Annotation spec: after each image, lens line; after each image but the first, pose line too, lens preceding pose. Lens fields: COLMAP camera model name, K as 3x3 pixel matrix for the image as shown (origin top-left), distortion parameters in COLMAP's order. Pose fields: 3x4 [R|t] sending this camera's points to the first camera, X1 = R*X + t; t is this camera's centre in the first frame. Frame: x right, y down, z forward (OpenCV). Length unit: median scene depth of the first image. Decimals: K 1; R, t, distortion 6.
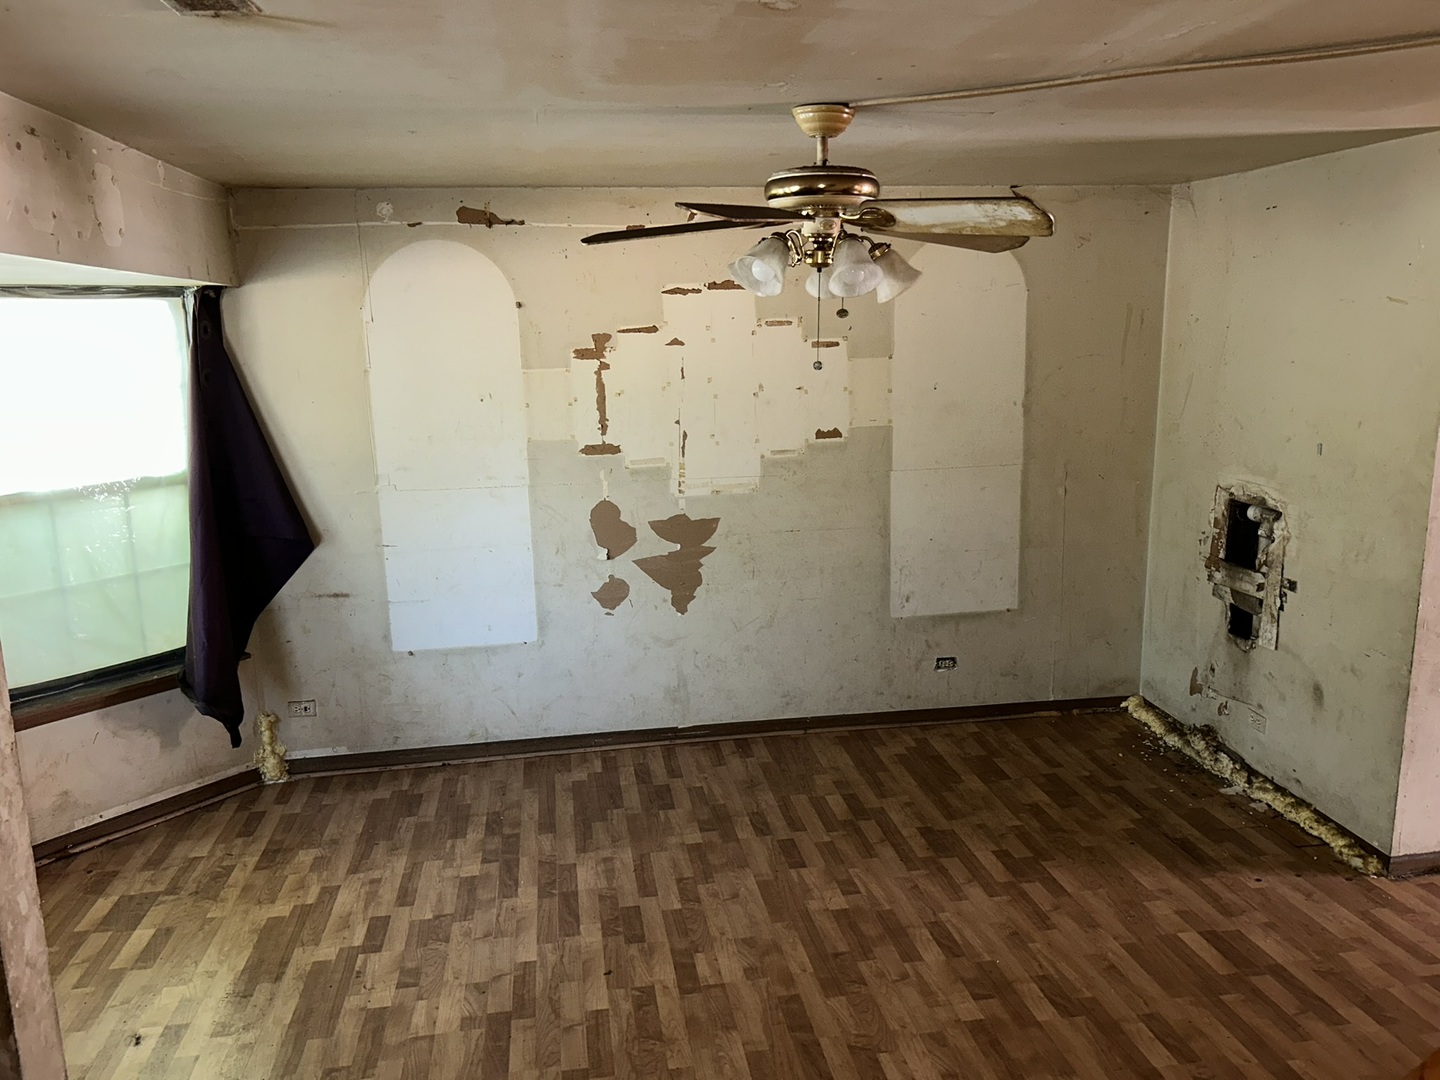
lens RADIAL K [[1082.2, 0, 728.1], [0, 1082.2, 544.7], [0, 0, 1]] dist [0.058924, -0.071134]
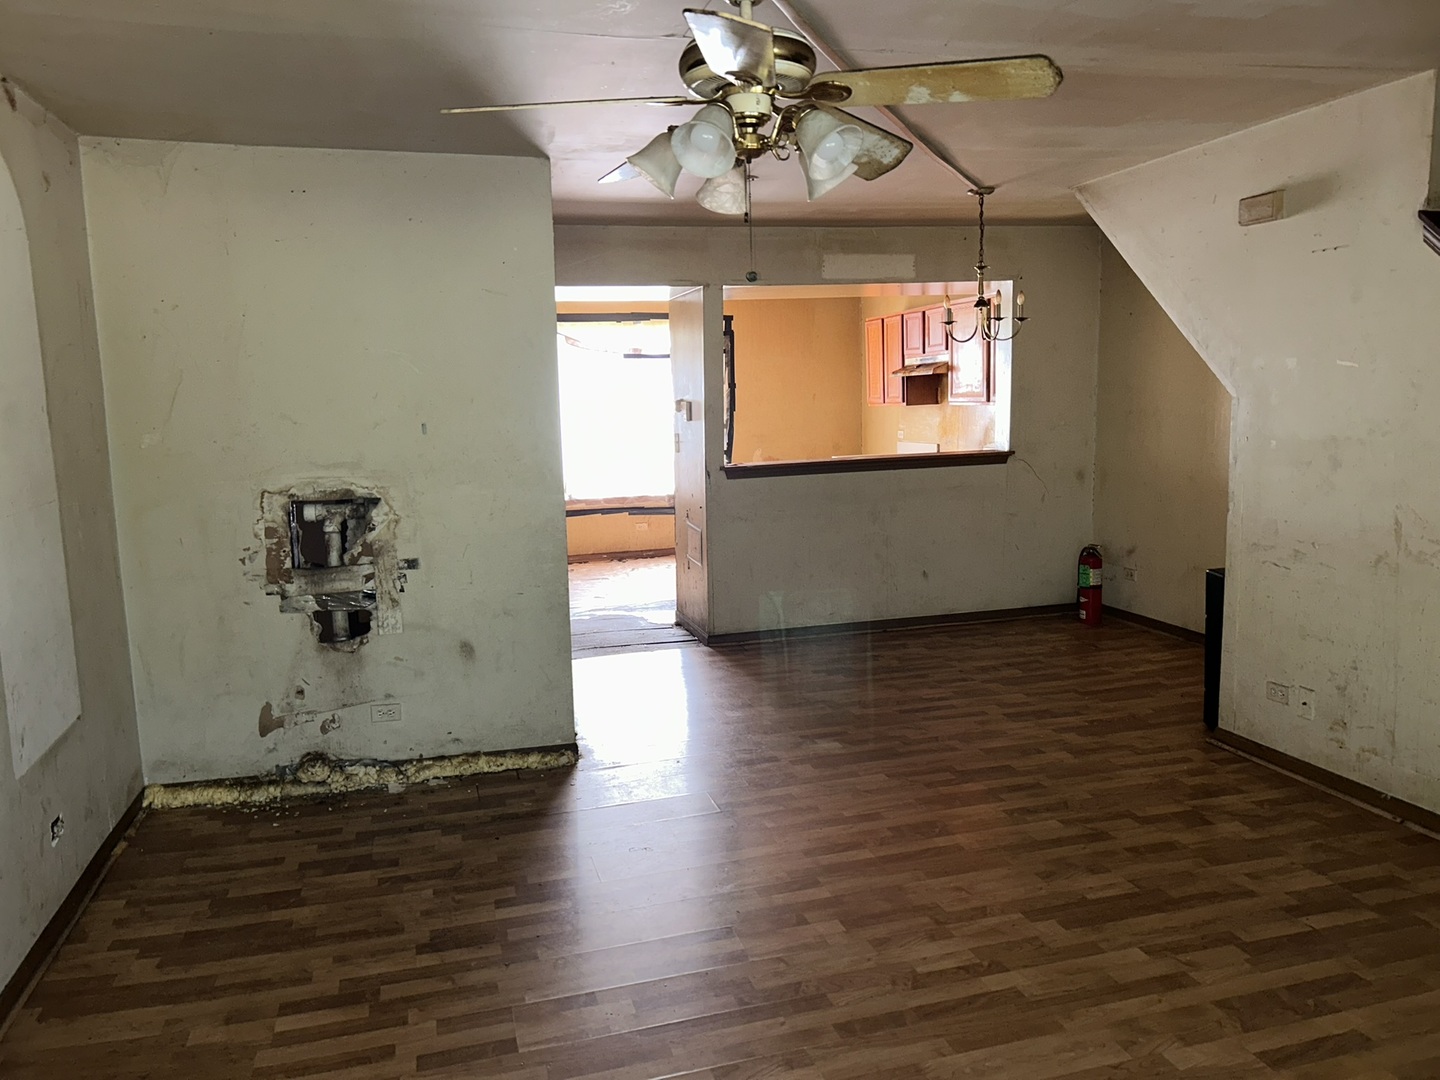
lens RADIAL K [[1082.2, 0, 708.9], [0, 1082.2, 549.2], [0, 0, 1]] dist [0.058924, -0.071134]
pose [[-0.102038, -0.126408, 0.986716, -0.513047], [0.222400, 0.963889, 0.146483, -0.062381], [-0.969601, 0.234392, -0.070240, 0.769344]]
